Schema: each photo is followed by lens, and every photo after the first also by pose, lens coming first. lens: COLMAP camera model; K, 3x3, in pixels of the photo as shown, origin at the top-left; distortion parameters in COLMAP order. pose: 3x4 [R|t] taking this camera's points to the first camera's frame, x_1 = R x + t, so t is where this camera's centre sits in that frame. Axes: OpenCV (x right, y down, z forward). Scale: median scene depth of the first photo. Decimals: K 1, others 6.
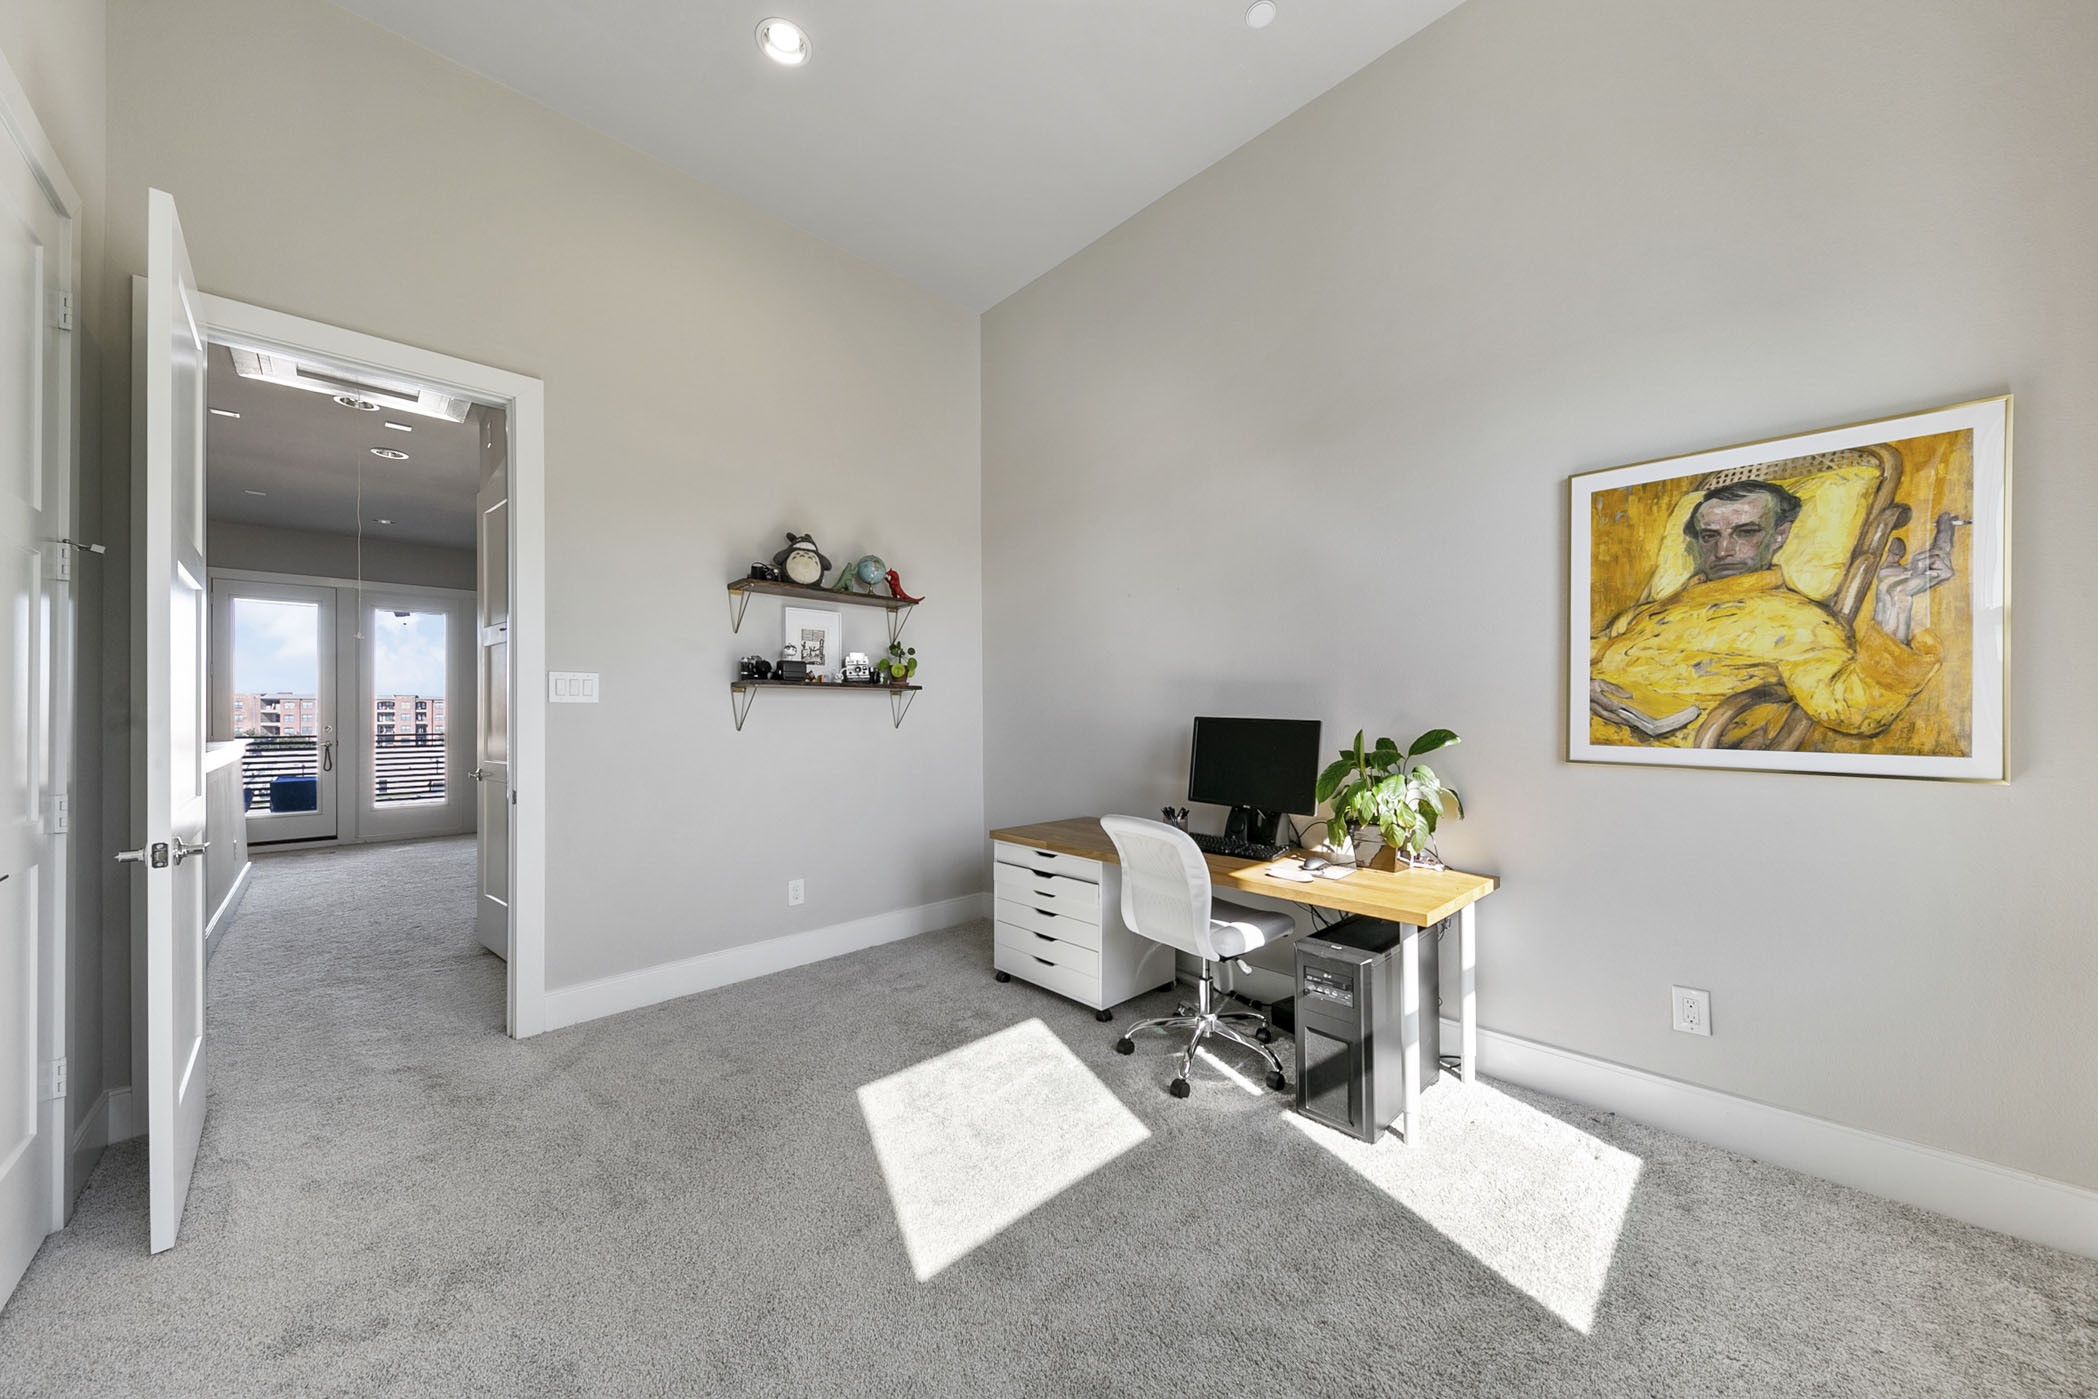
lens RADIAL K [[721.1, 0, 1051.5], [0, 721.1, 719.1], [0, 0, 1]] dist [0.000712, 0.000001]
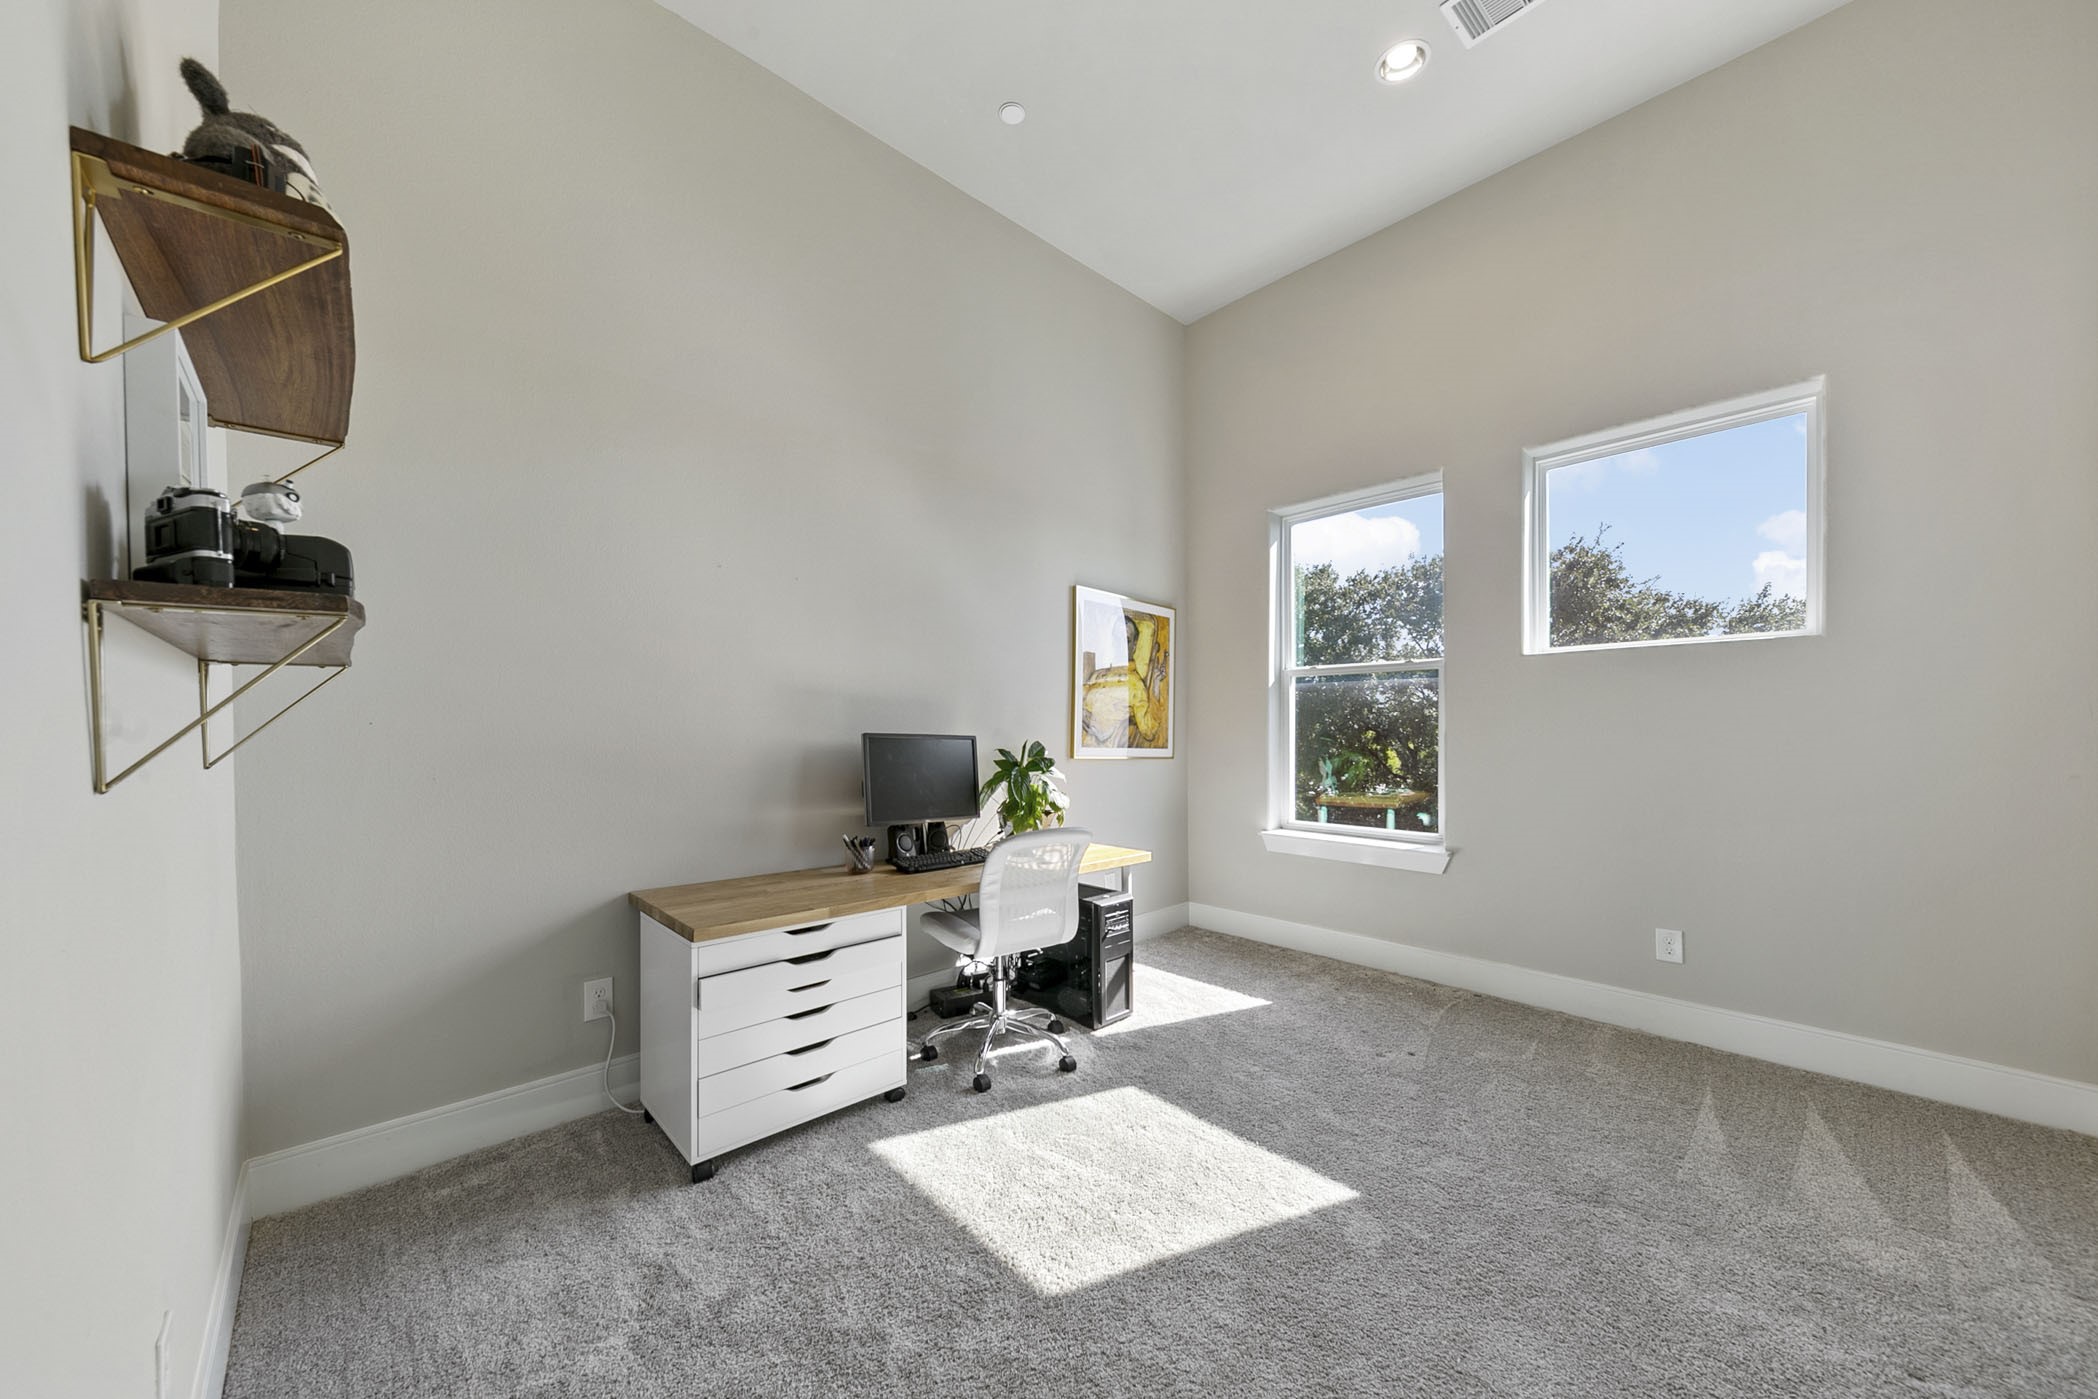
lens RADIAL K [[744.0, 0, 1051.6], [0, 744.0, 734.7], [0, 0, 1]] dist [0.000354, -0.000017]
pose [[0.003526, -0.006668, 0.999972, -1.078039], [0.001010, 0.999977, 0.006665, -0.008383], [-0.999993, 0.000986, 0.003533, 1.128742]]
